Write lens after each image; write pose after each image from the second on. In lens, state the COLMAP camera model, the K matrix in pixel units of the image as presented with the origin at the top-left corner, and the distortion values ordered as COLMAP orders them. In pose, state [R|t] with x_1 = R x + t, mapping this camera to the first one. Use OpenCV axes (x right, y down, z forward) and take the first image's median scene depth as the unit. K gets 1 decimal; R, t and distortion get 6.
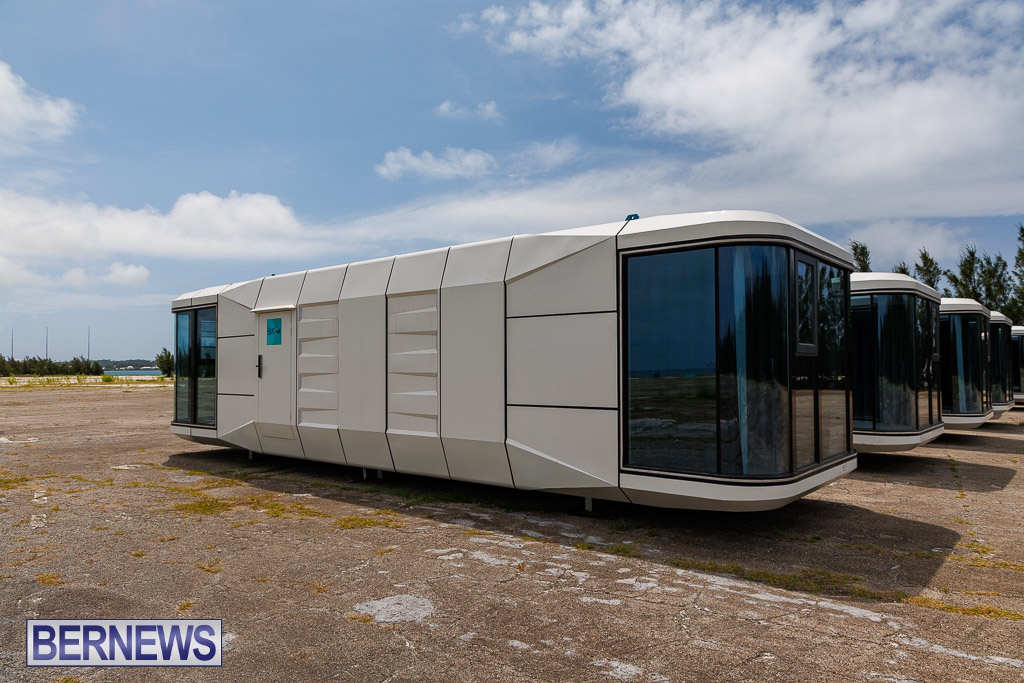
lens RADIAL K [[720.7, 0, 514.2], [0, 720.7, 343.5], [0, 0, 1]] dist [0.003237, -0.001092]
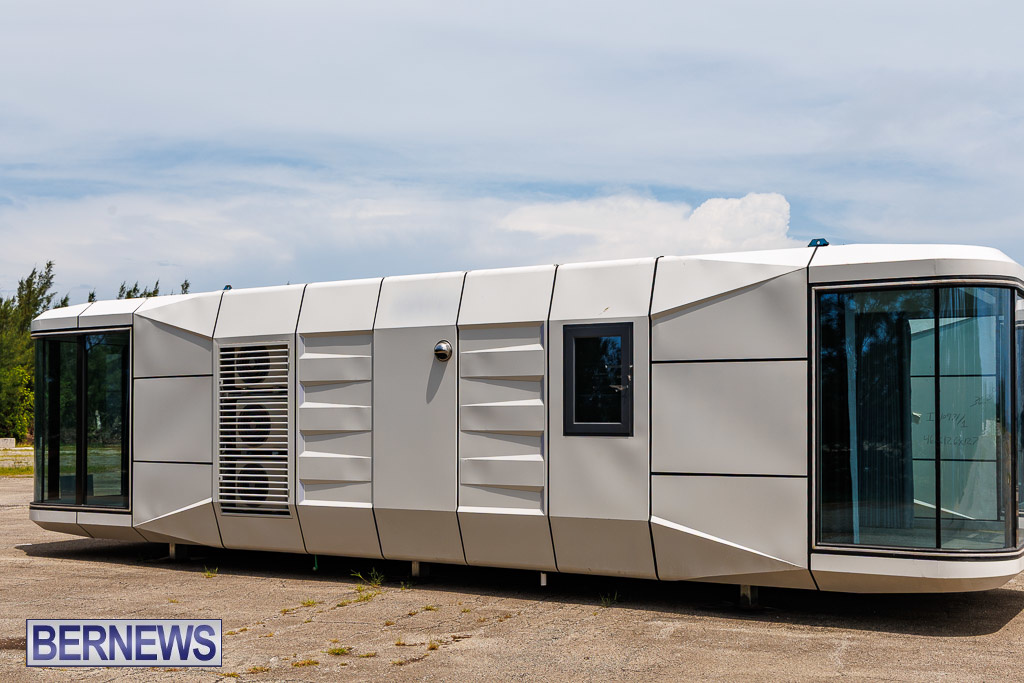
lens RADIAL K [[1313.3, 0, 499.0], [0, 1313.3, 387.6], [0, 0, 1]] dist [-0.035718, 0.000000]
pose [[0.990071, 0.007660, 0.140356, -0.287851], [-0.008961, 0.999923, 0.008637, -0.014397], [-0.140279, -0.009809, 0.990063, -0.302078]]
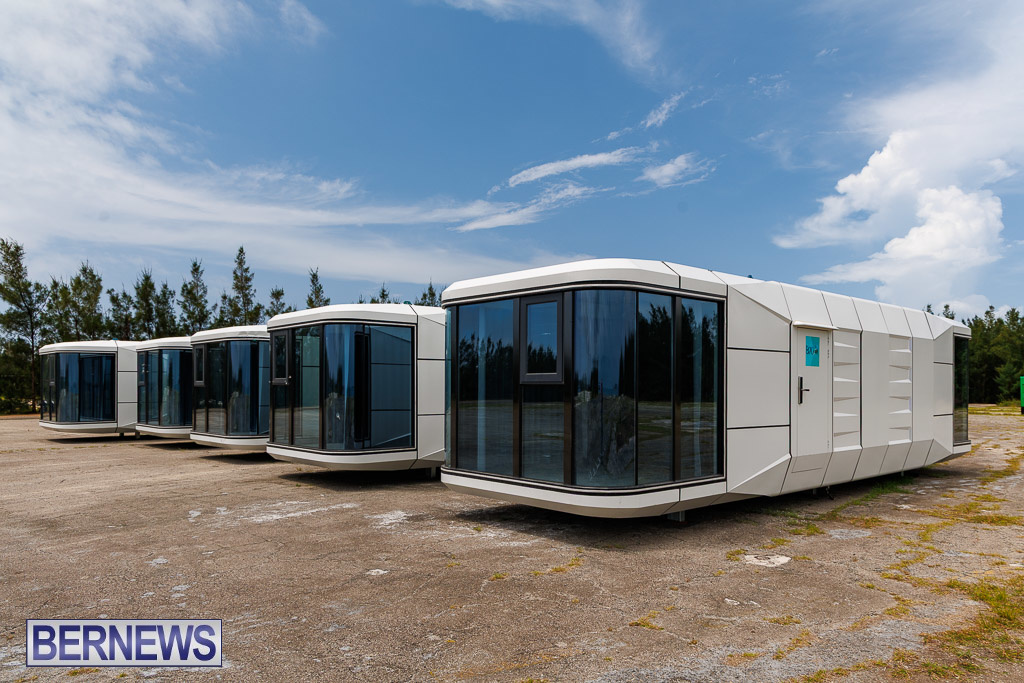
lens RADIAL K [[723.9, 0, 514.2], [0, 723.9, 376.3], [0, 0, 1]] dist [0.008941, 0.010728]
pose [[0.130094, 0.020538, 0.991289, -1.324930], [-0.041545, 0.999020, -0.015246, 0.045402], [-0.990631, -0.039200, 0.130820, 1.305624]]
